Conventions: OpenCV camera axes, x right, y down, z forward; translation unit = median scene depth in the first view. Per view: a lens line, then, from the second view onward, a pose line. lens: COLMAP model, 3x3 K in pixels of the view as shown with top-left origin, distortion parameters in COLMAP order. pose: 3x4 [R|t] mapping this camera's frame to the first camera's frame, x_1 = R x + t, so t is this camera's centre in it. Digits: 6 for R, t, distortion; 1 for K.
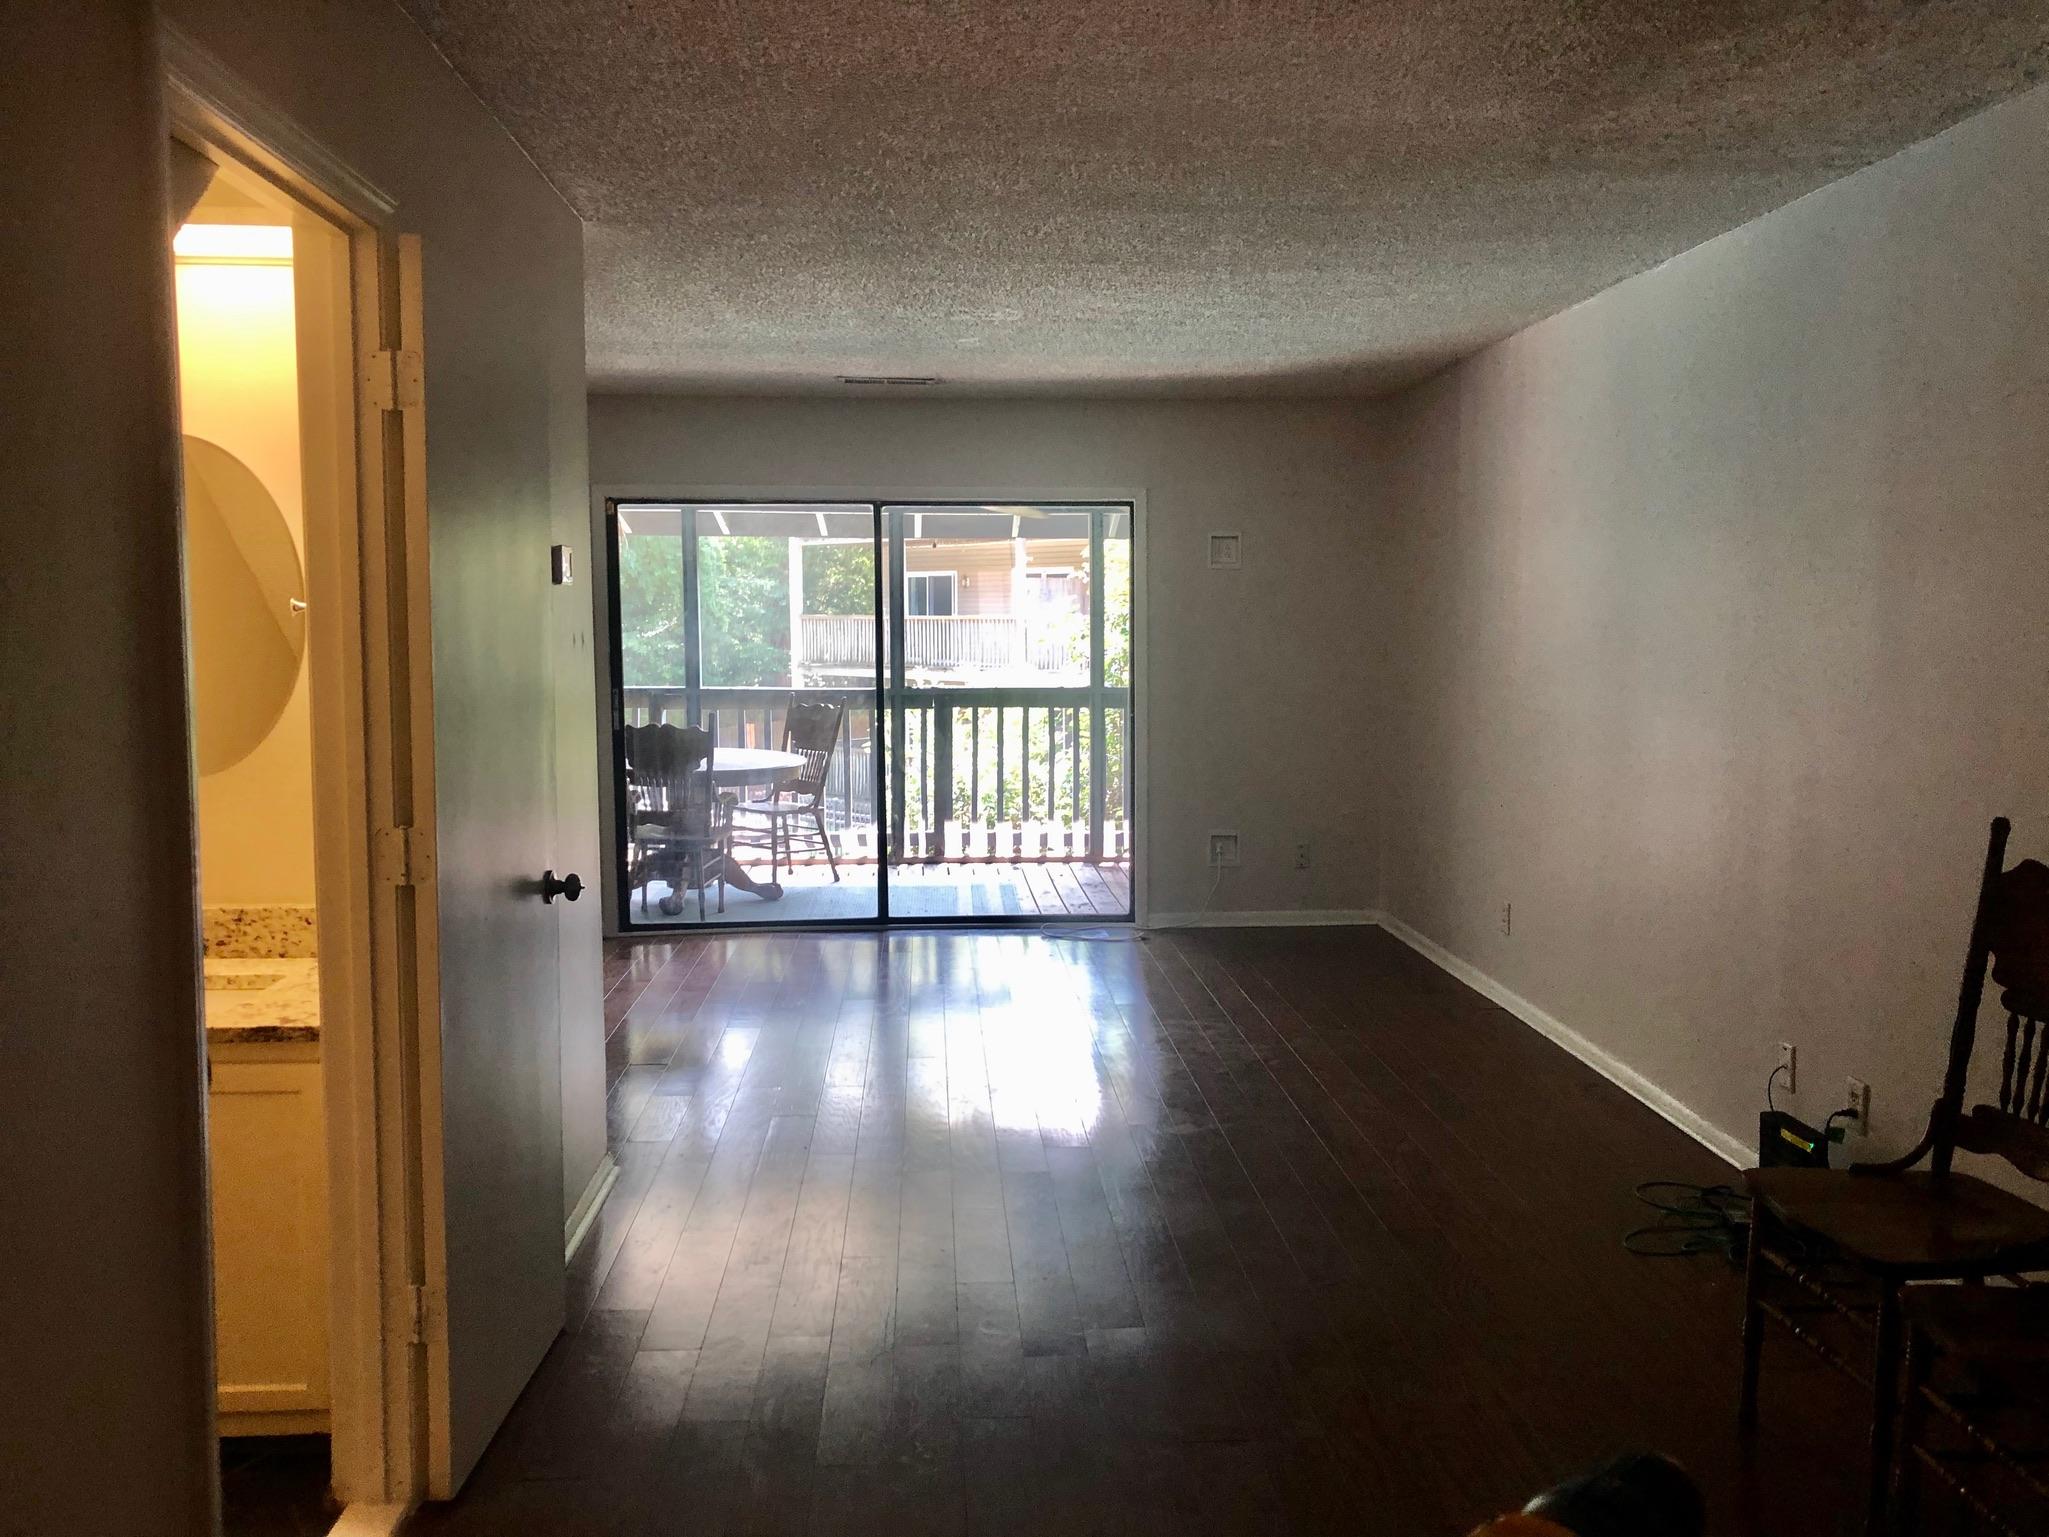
lens RADIAL K [[1645.2, 0, 980.0], [0, 1645.2, 759.2], [0, 0, 1]] dist [0.067469, -0.138964]
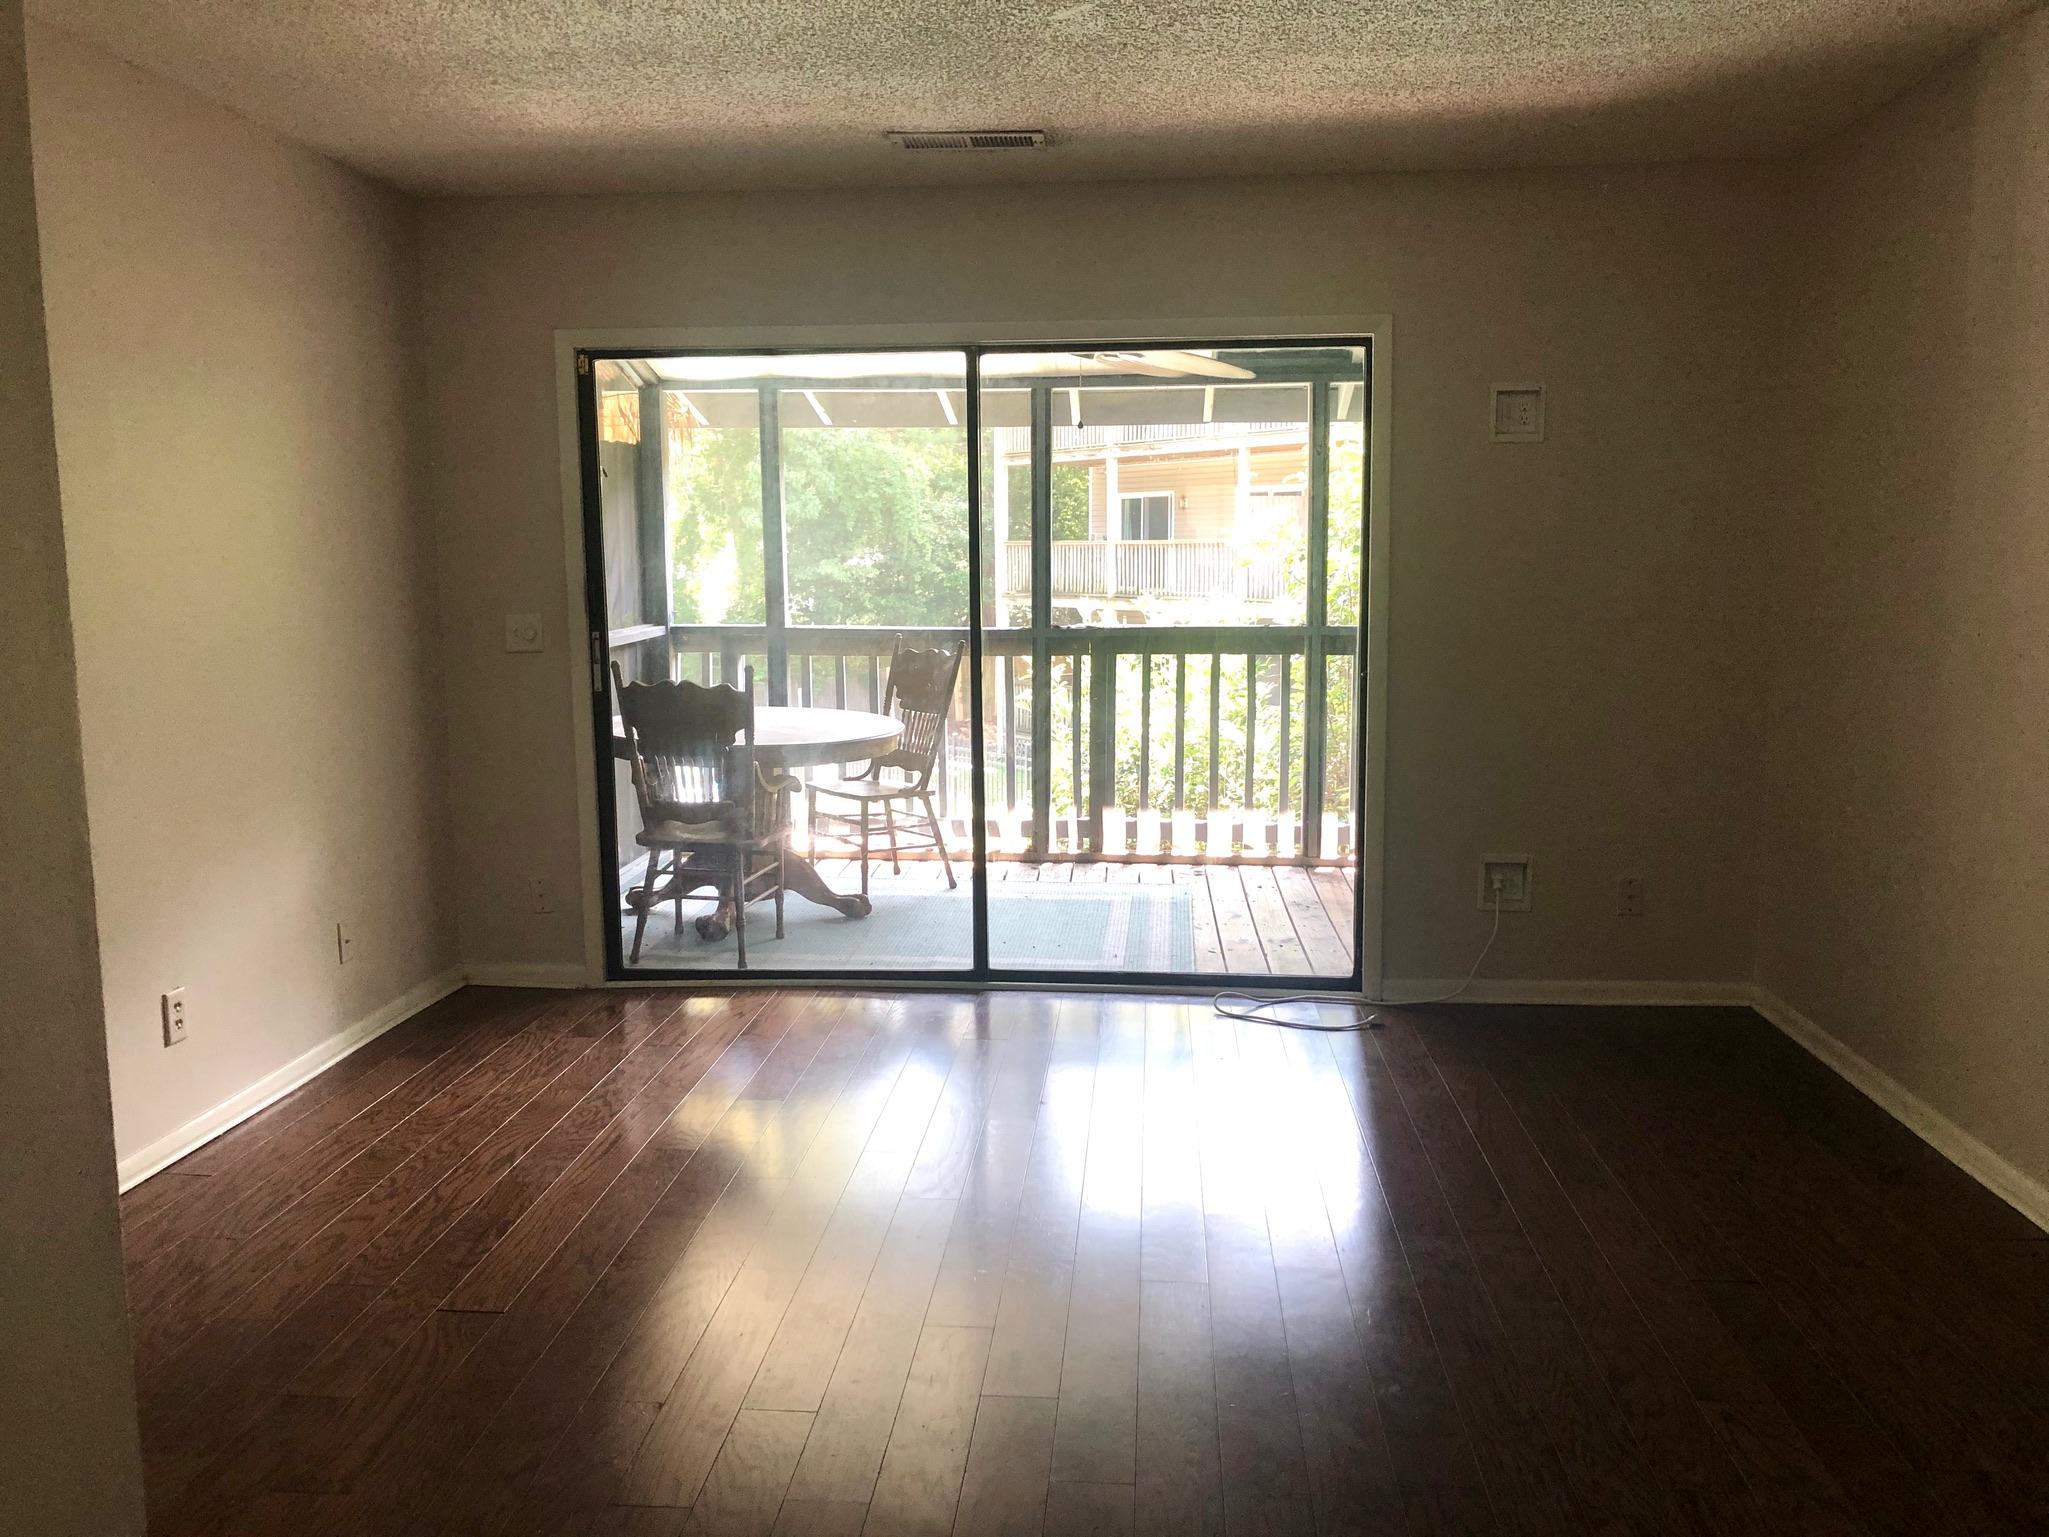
lens RADIAL K [[1645.2, 0, 980.0], [0, 1645.2, 759.2], [0, 0, 1]] dist [0.067469, -0.138964]
pose [[0.990351, 0.013609, -0.137911, 0.025799], [-0.007713, 0.999037, 0.043195, -0.015293], [0.138366, -0.041715, 0.989502, 0.257473]]
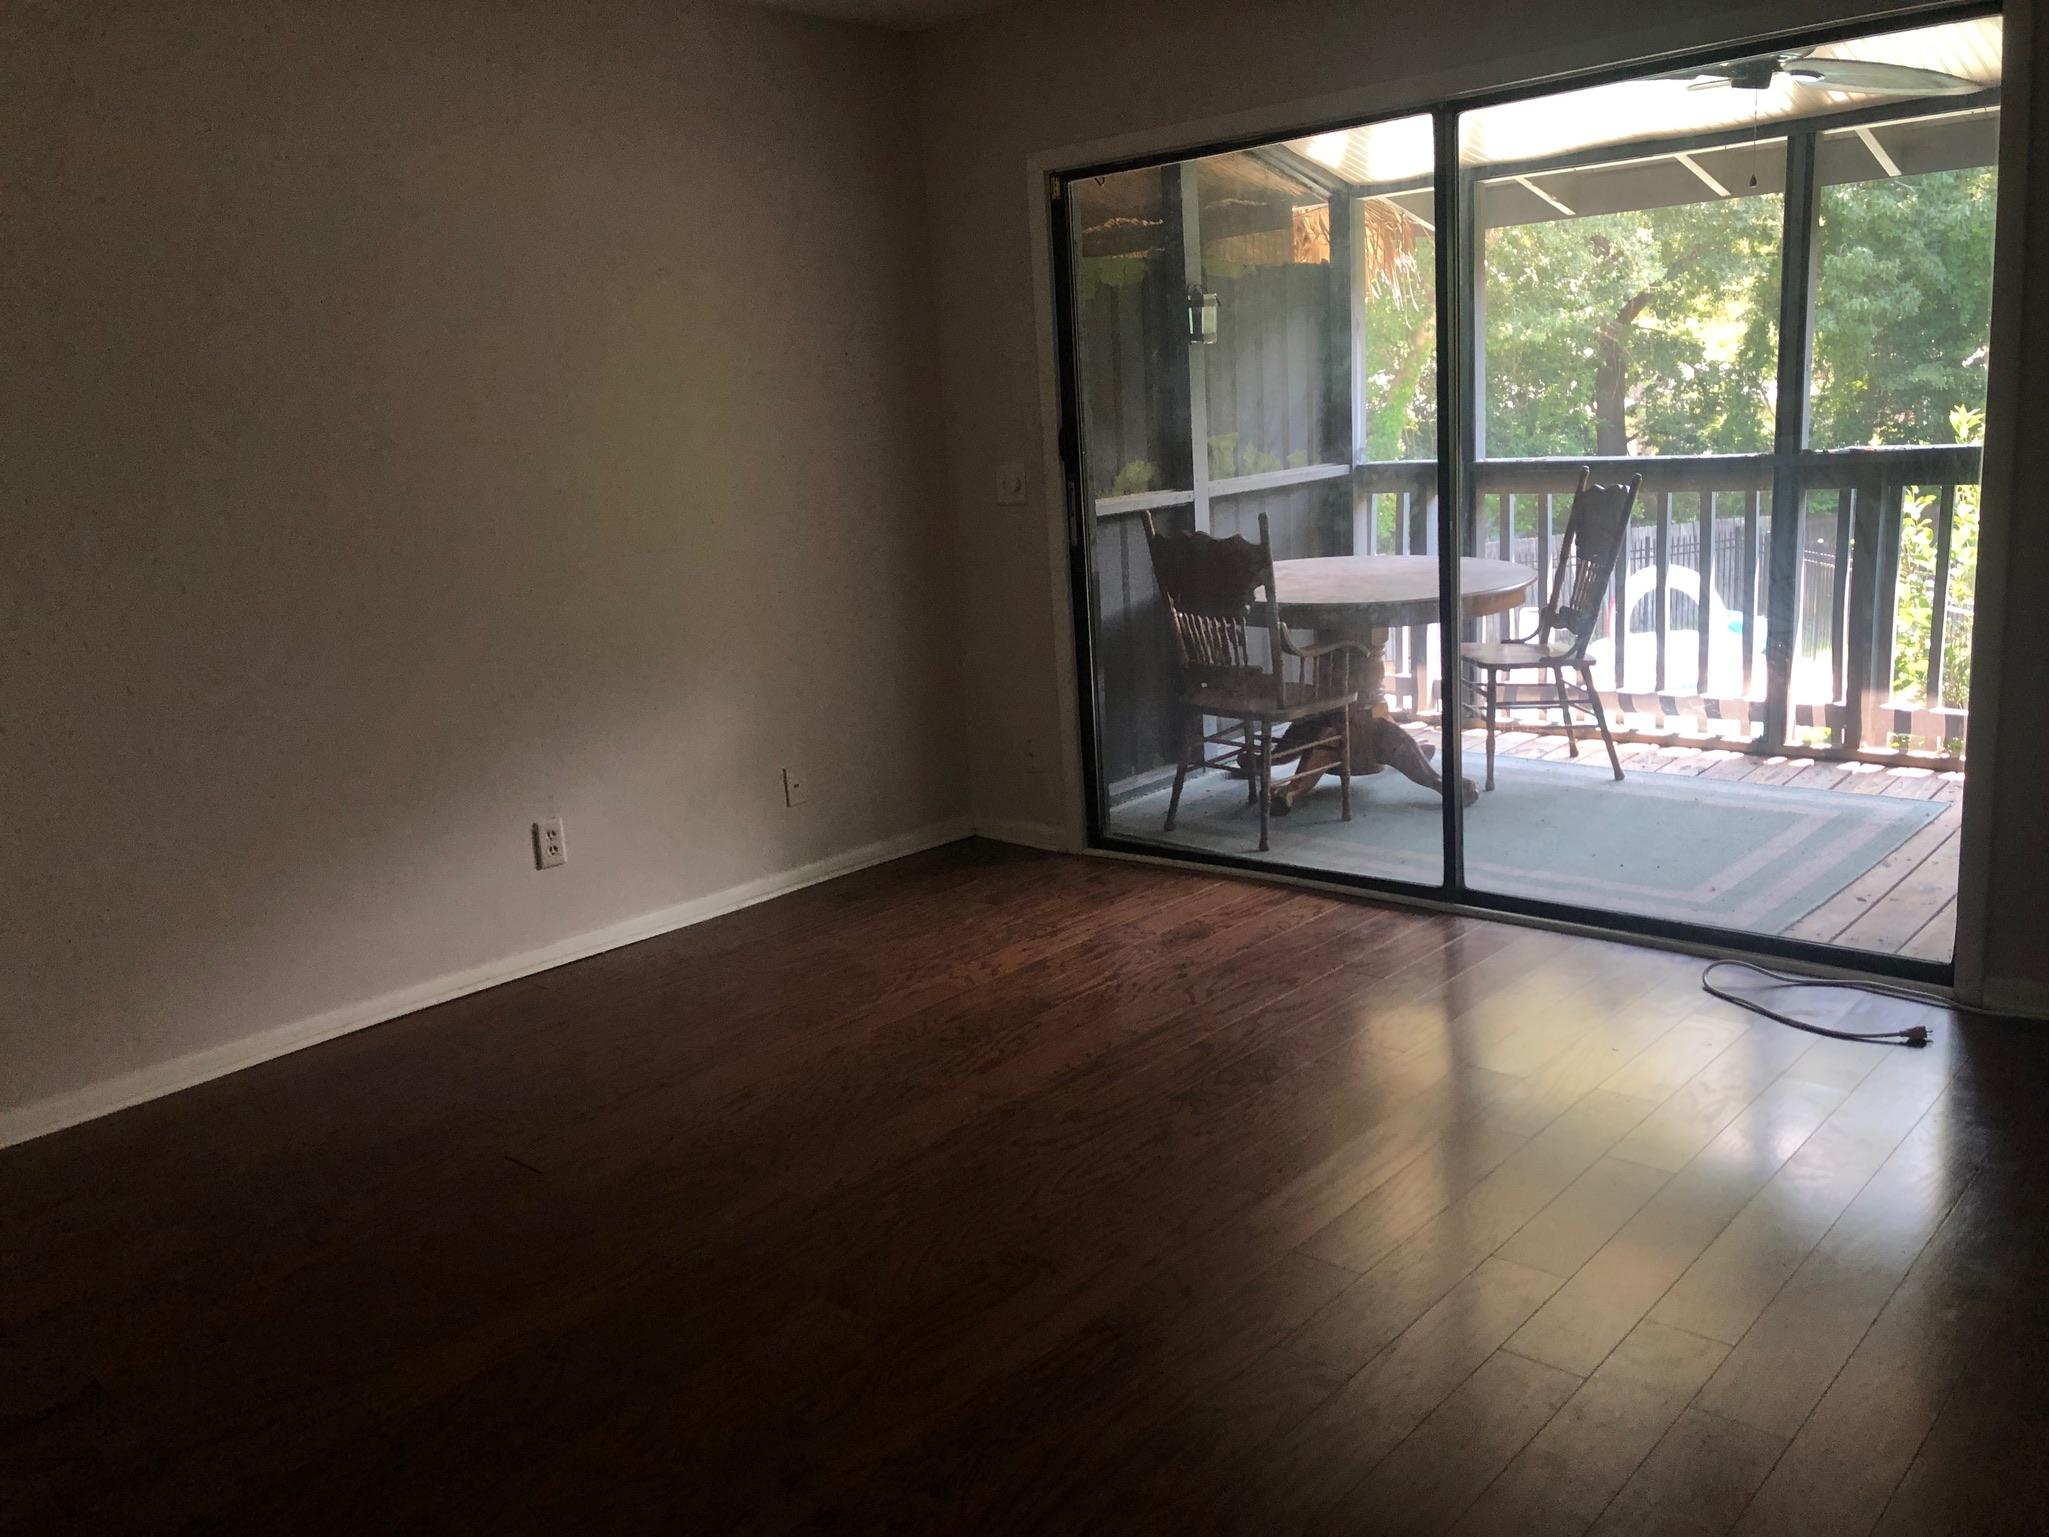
lens RADIAL K [[1645.2, 0, 980.0], [0, 1645.2, 759.2], [0, 0, 1]] dist [0.067469, -0.138964]
pose [[0.704429, 0.101027, -0.702548, 0.166818], [0.002658, 0.989436, 0.144947, -0.021232], [0.709770, -0.103972, 0.696719, 0.391440]]
